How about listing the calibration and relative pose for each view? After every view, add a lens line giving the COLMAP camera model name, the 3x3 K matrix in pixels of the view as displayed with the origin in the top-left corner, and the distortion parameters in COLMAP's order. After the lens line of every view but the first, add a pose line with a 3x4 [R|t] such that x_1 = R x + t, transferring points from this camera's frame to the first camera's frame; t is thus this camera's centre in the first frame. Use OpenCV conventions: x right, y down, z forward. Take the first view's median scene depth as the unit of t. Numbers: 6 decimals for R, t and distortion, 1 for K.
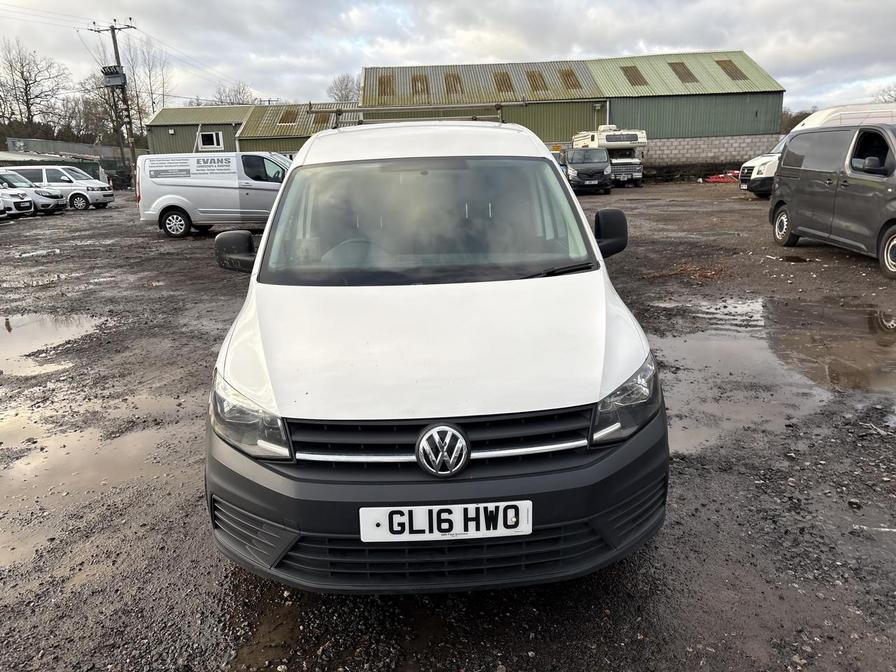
lens RADIAL K [[681.5, 0, 456.8], [0, 681.5, 331.0], [0, 0, 1]] dist [0.045569, -0.034239]
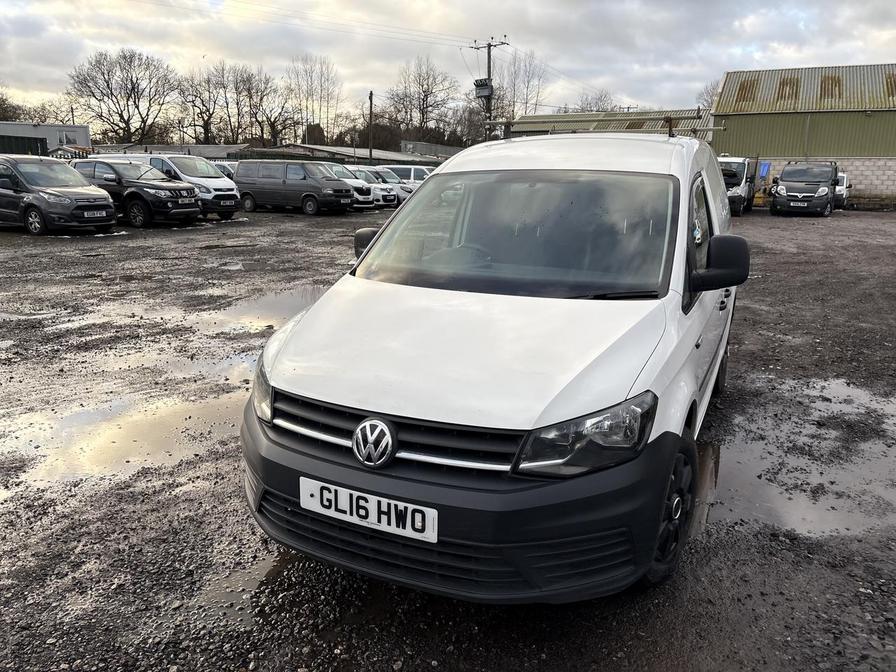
lens RADIAL K [[681.5, 0, 456.8], [0, 681.5, 331.0], [0, 0, 1]] dist [0.045569, -0.034239]
pose [[0.883983, 0.146098, -0.444105, 0.544149], [-0.150579, 0.988272, 0.025387, -0.044373], [0.442605, 0.044431, 0.895615, 0.094471]]
